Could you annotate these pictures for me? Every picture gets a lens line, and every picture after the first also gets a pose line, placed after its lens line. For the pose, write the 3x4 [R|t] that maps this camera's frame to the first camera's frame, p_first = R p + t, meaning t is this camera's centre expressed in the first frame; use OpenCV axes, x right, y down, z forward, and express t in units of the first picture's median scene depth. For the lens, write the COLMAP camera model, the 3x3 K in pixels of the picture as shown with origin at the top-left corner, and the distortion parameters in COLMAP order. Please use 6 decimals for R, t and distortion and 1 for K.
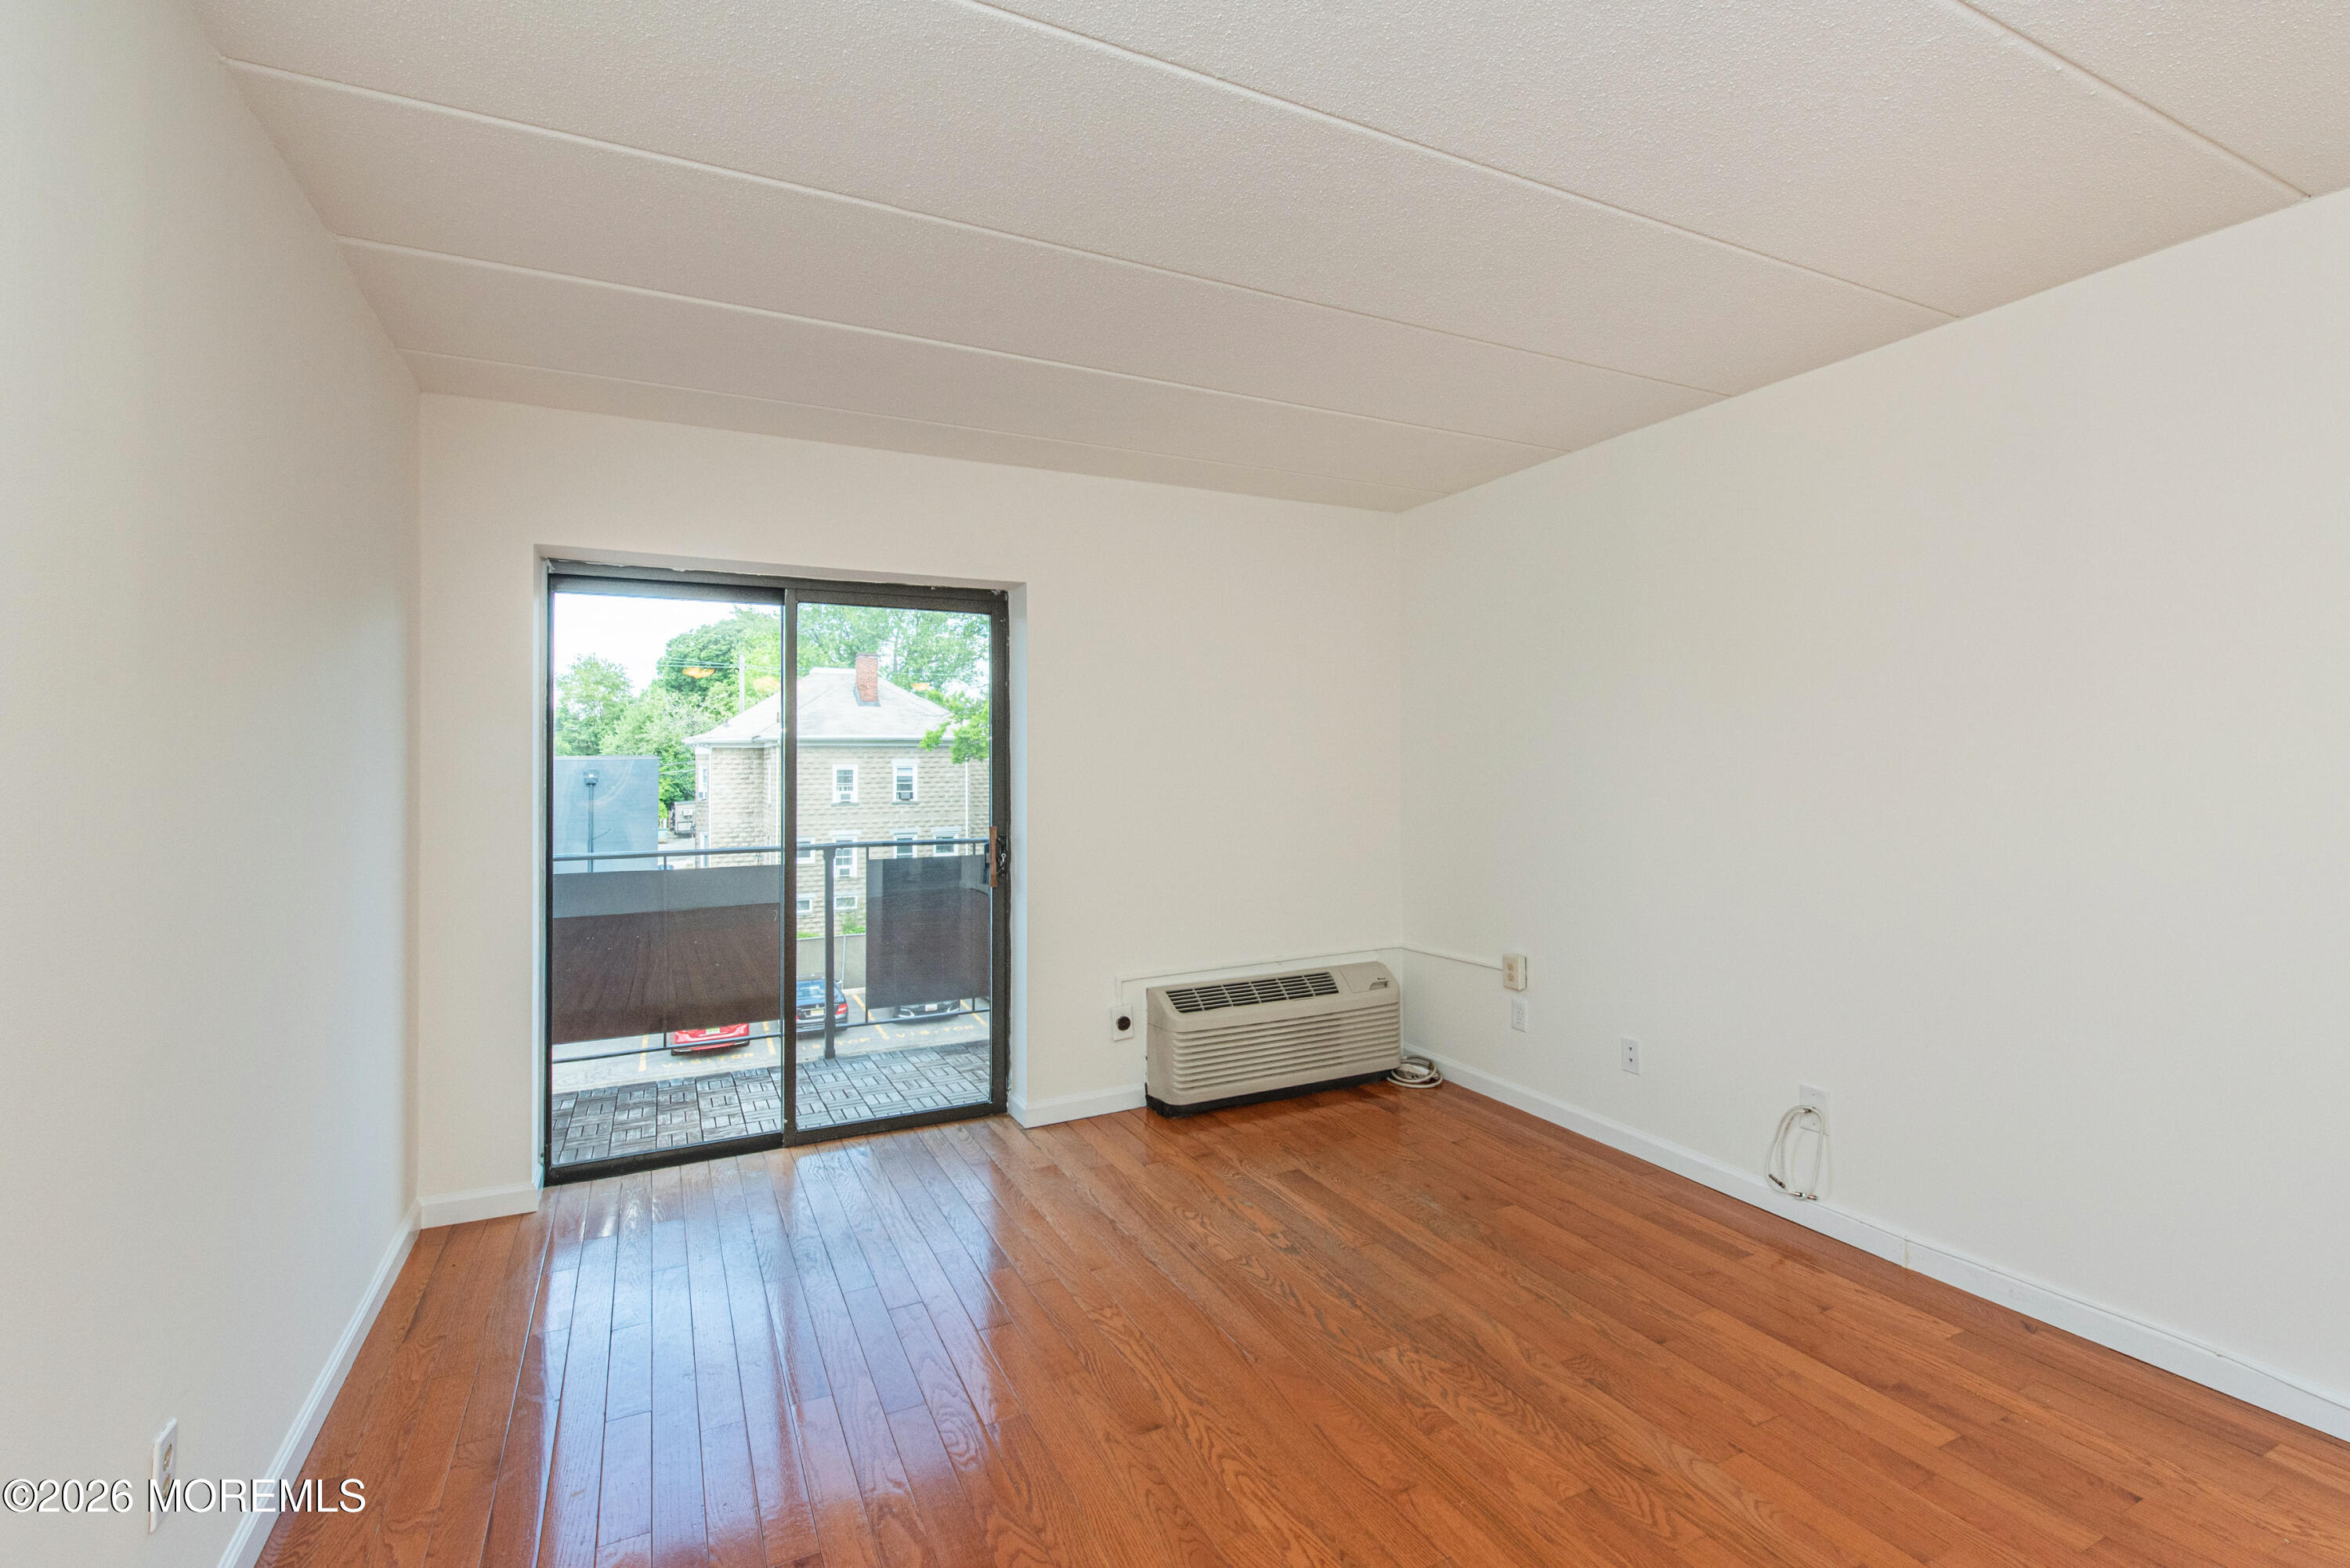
lens RADIAL K [[1025.5, 0, 1177.2], [0, 1025.5, 739.6], [0, 0, 1]] dist [0.005491, -0.000209]
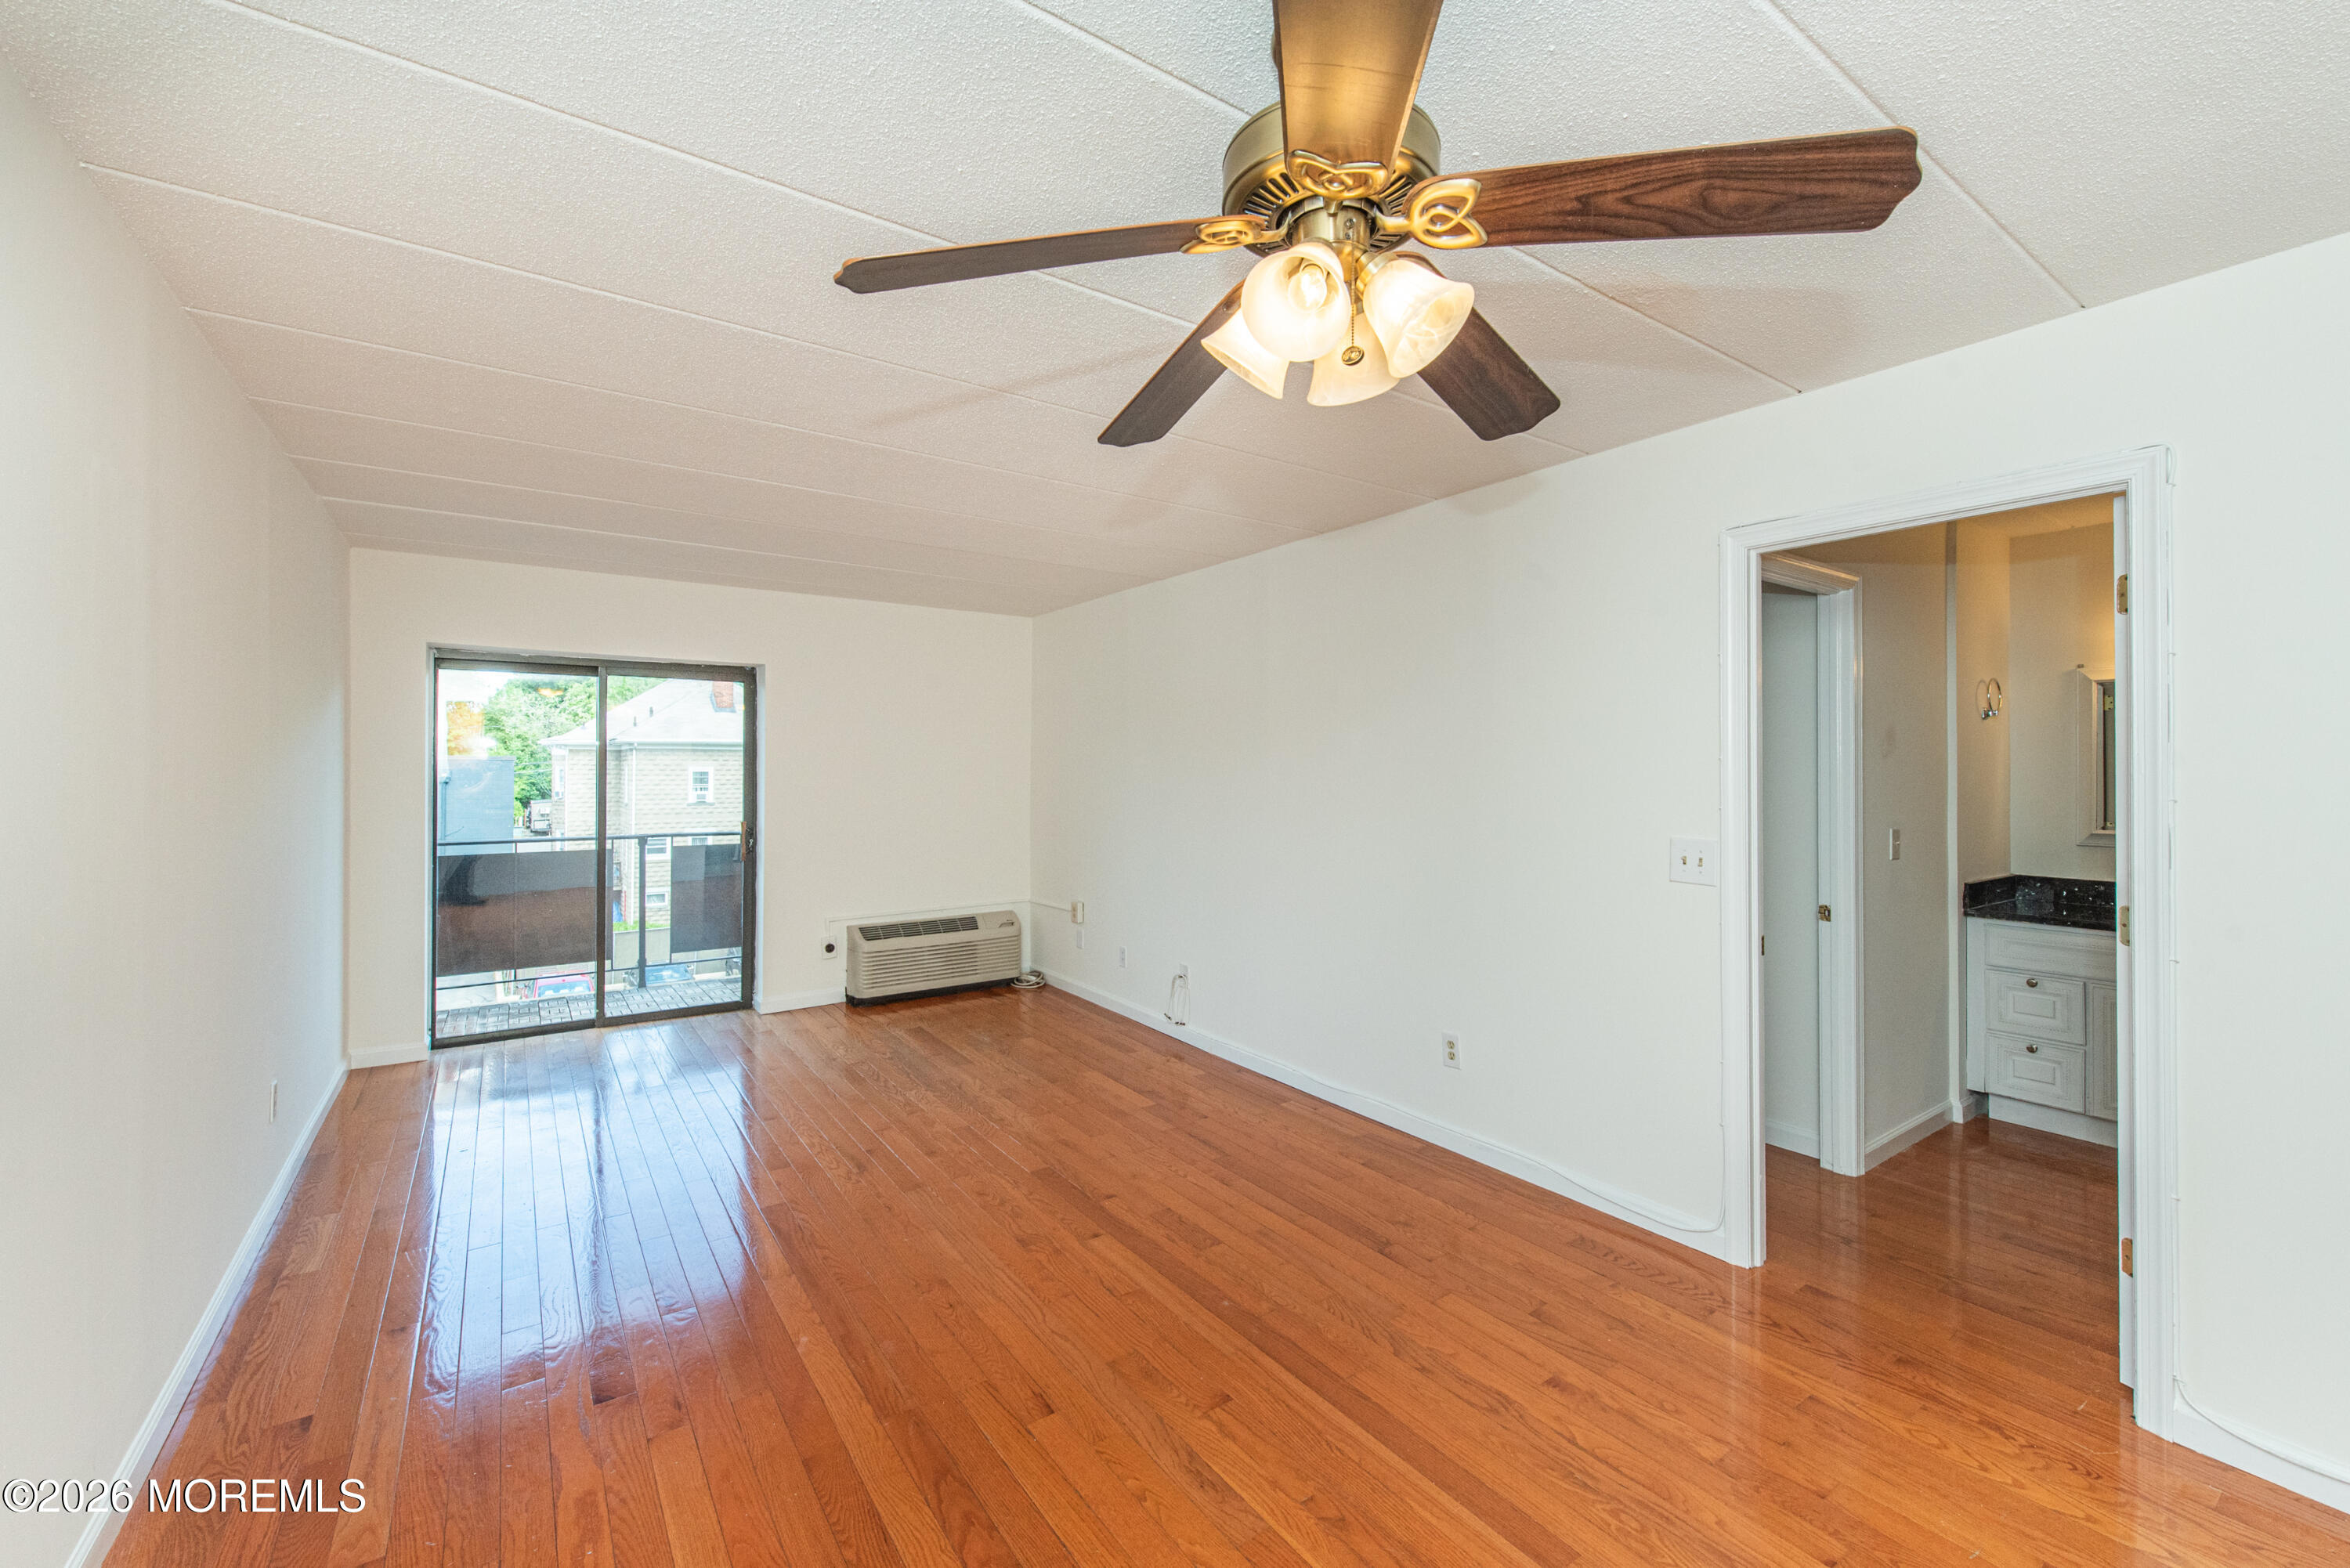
lens RADIAL K [[954.0, 0, 1147.0], [0, 954.0, 759.4], [0, 0, 1]] dist [0.007810, -0.005709]
pose [[0.993111, 0.010872, 0.116673, 0.248210], [-0.012598, 0.999822, 0.014062, -0.035641], [-0.116500, -0.015435, 0.993071, -0.481102]]
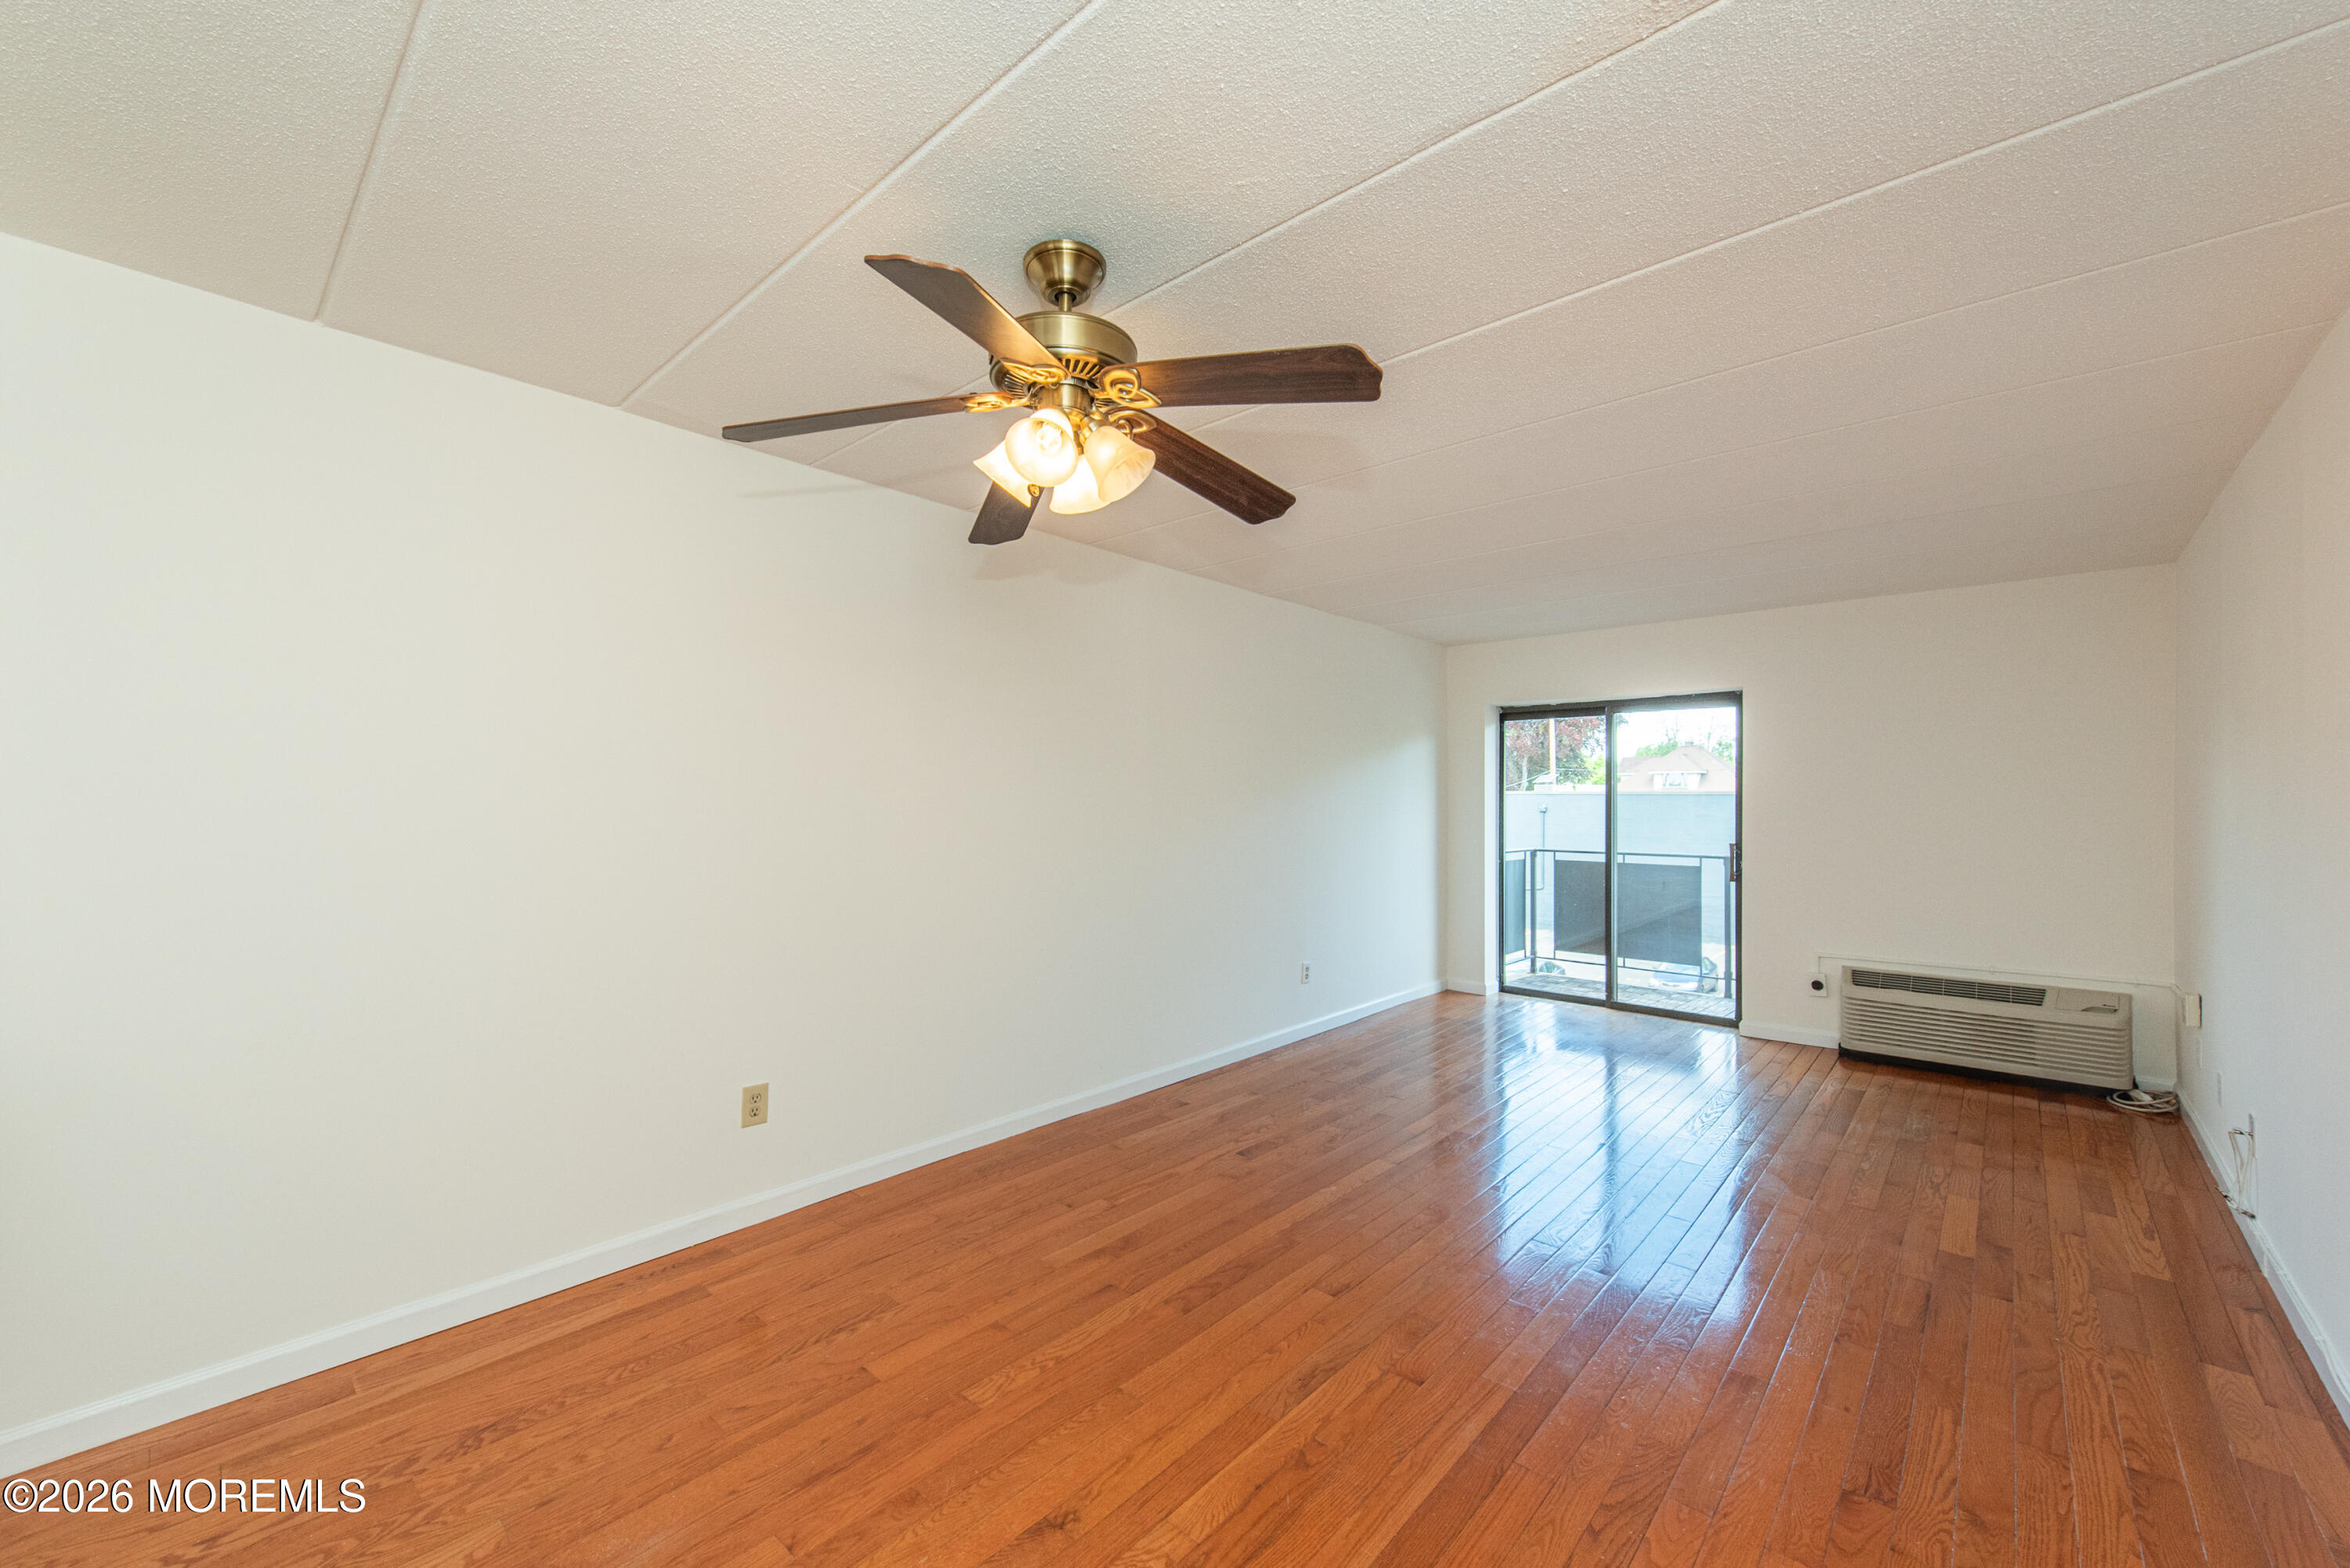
lens RADIAL K [[891.1, 0, 1170.0], [0, 891.1, 804.8], [0, 0, 1]] dist [0.001681, -0.003739]
pose [[0.348442, 0.015474, -0.937203, 0.775610], [0.014889, 0.999646, 0.022040, -0.016389], [0.937212, -0.021634, 0.348088, -0.268430]]
